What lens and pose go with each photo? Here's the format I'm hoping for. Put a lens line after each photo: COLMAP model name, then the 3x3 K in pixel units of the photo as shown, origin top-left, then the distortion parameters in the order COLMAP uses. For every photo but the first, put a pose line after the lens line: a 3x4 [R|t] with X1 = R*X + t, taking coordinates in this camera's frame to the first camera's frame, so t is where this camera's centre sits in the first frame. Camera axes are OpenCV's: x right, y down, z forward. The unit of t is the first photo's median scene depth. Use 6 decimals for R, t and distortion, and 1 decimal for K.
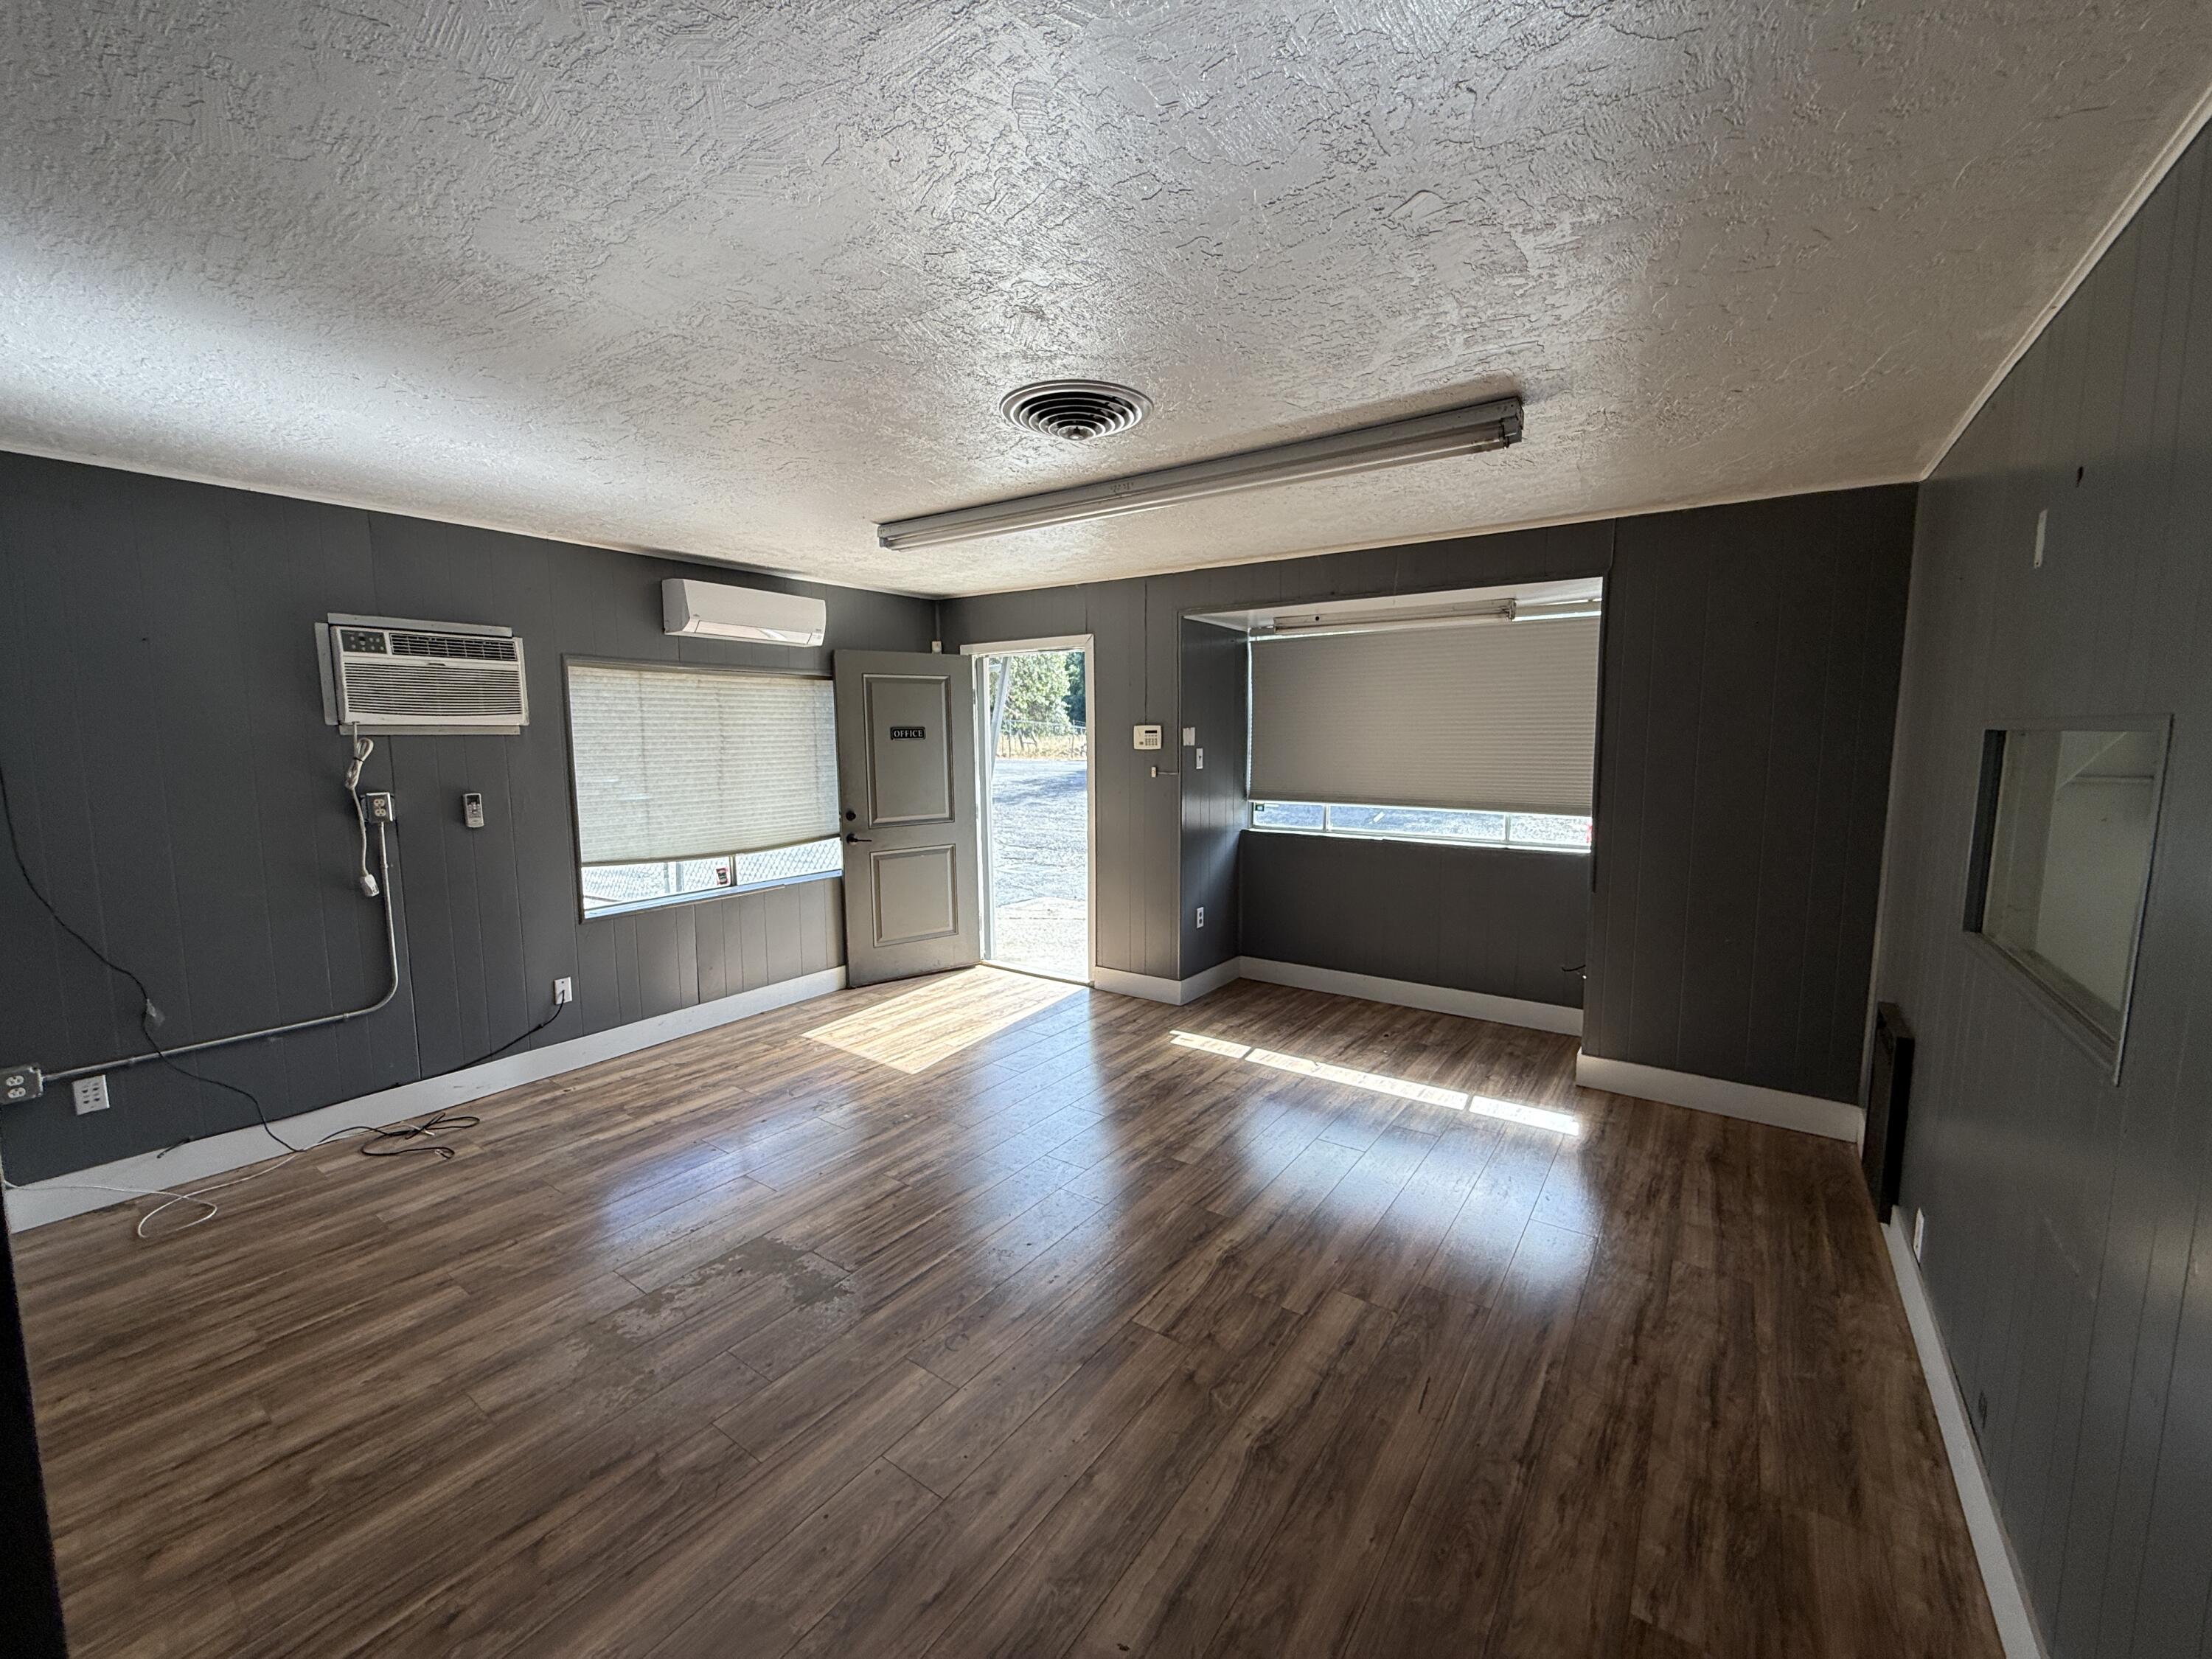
lens RADIAL K [[885.4, 0, 1104.7], [0, 885.4, 829.5], [0, 0, 1]] dist [-0.000810, 0.000758]
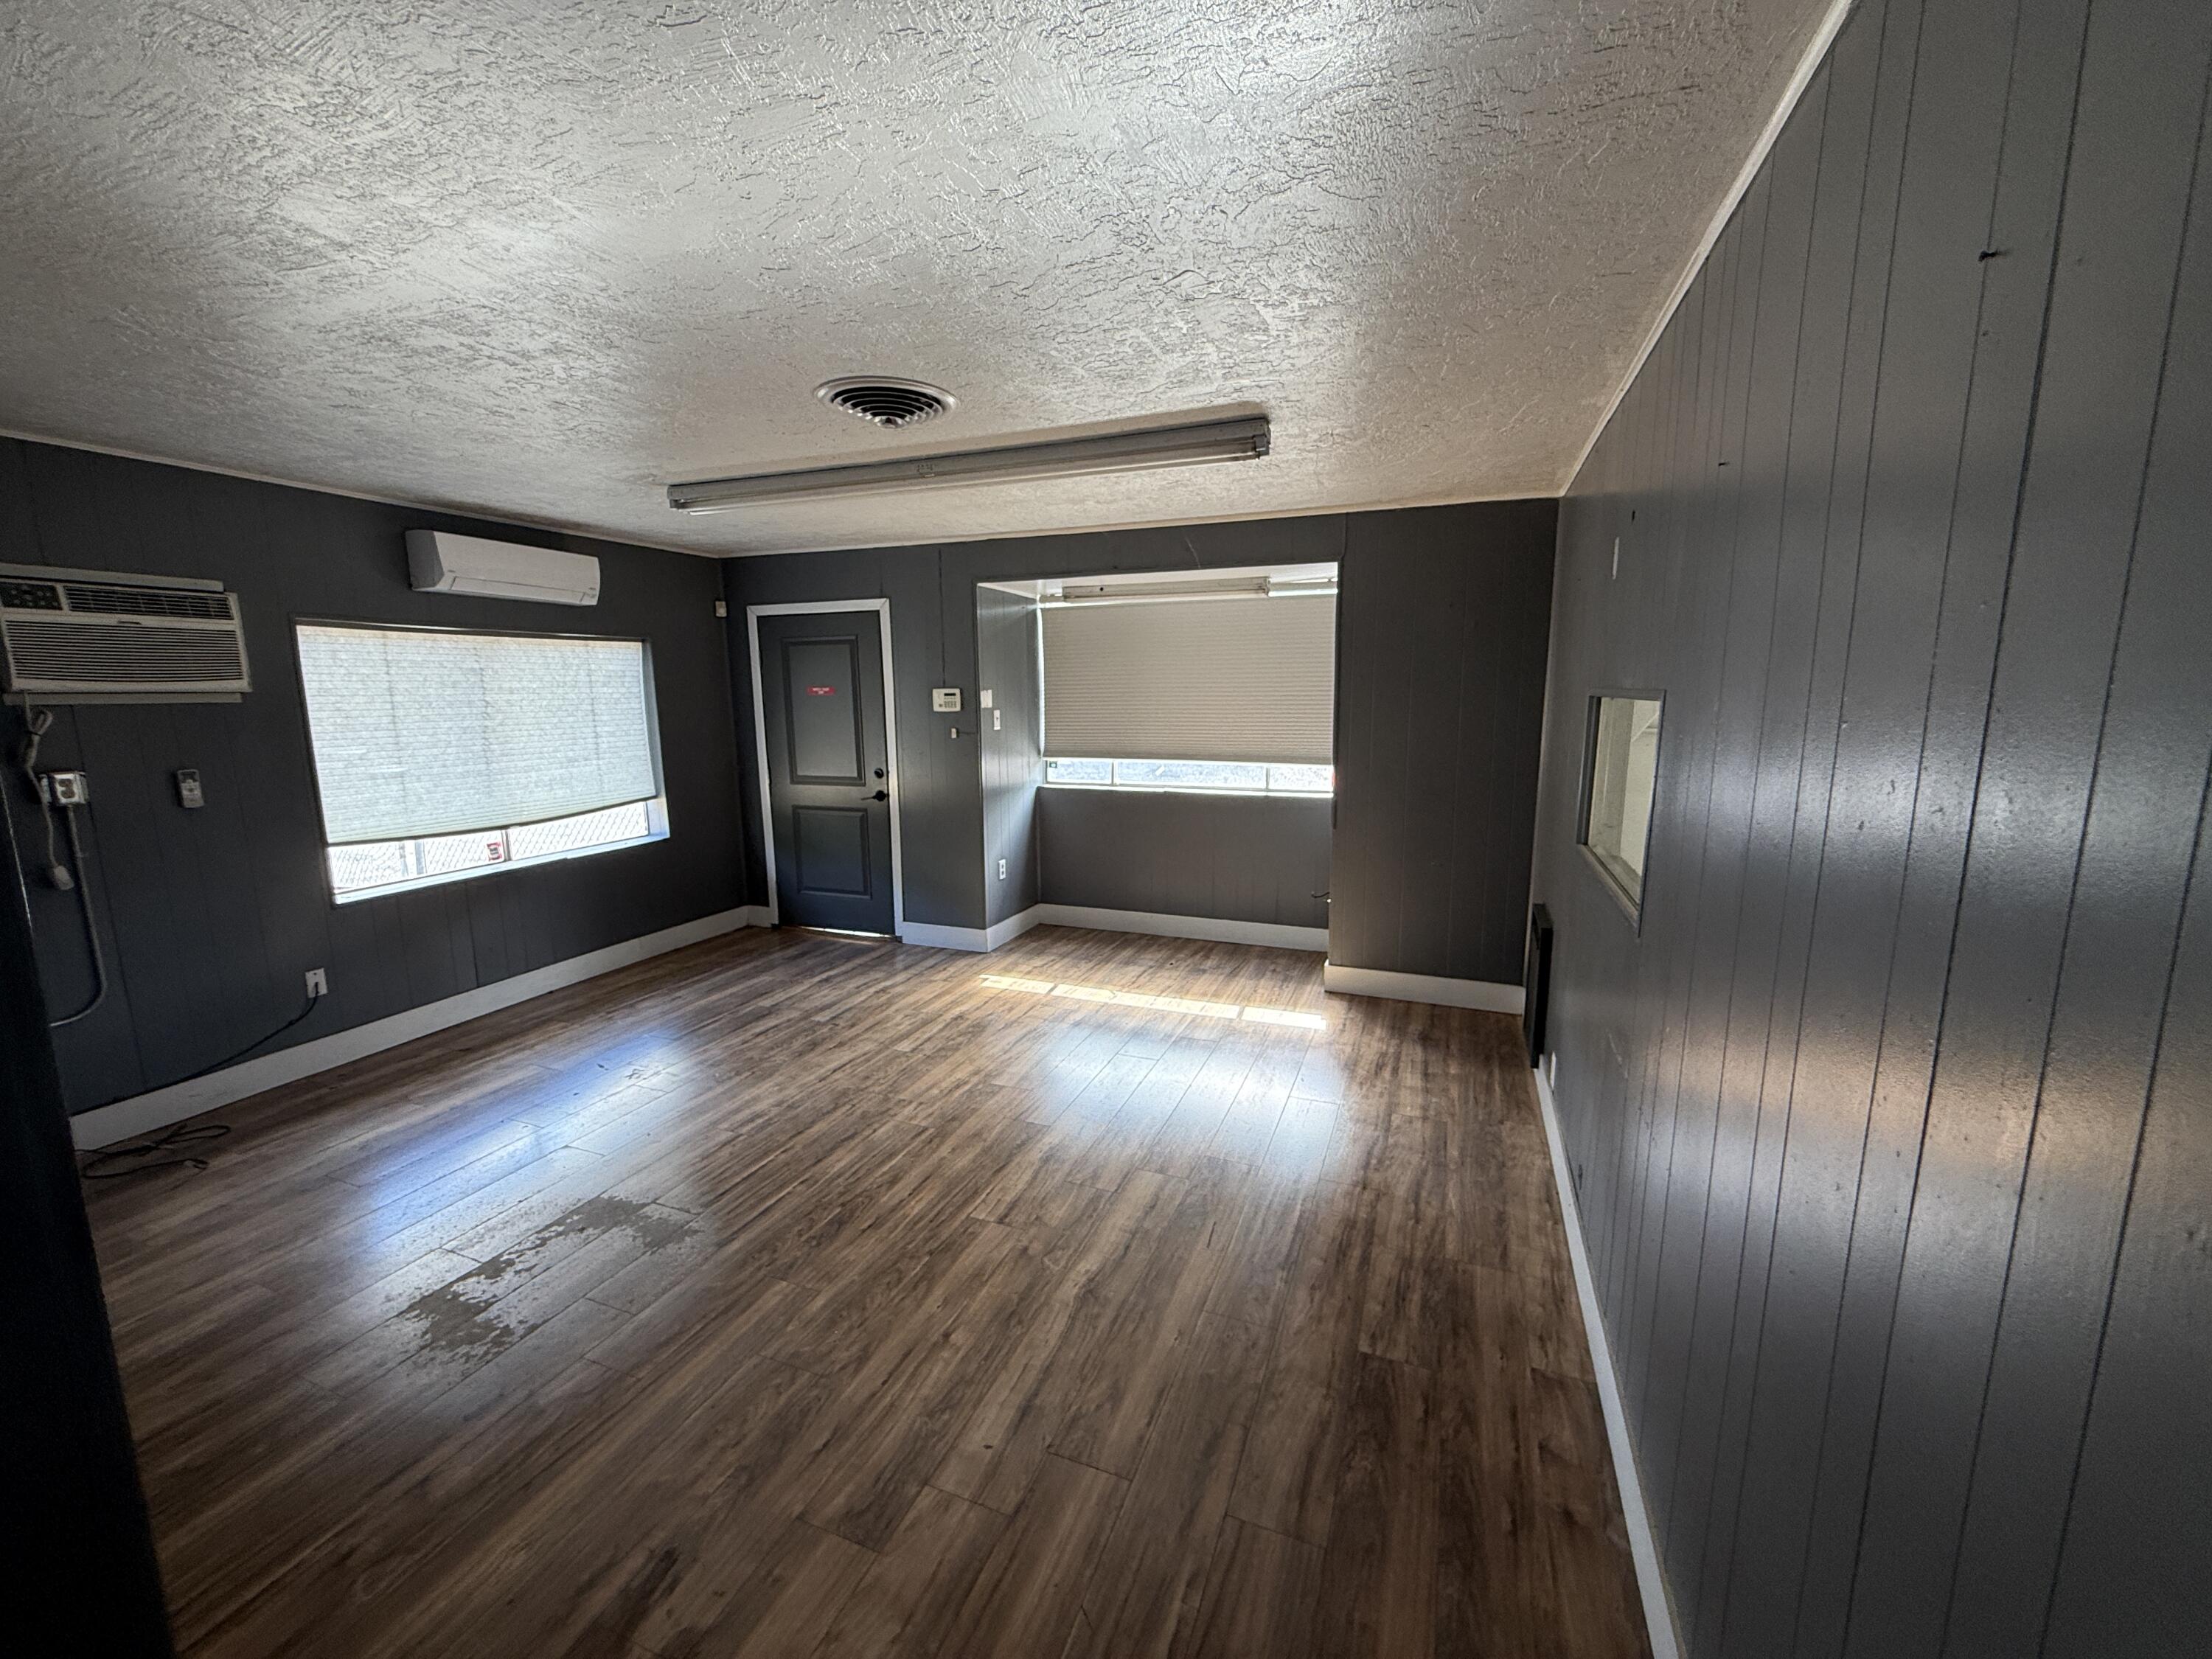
lens RADIAL K [[885.4, 0, 1106.2], [0, 885.4, 832.6], [0, 0, 1]] dist [-0.000810, 0.000758]
pose [[0.969908, -0.041594, 0.239894, -0.048489], [0.029301, 0.998079, 0.054584, 0.001183], [-0.241703, -0.045912, 0.969263, -0.121972]]
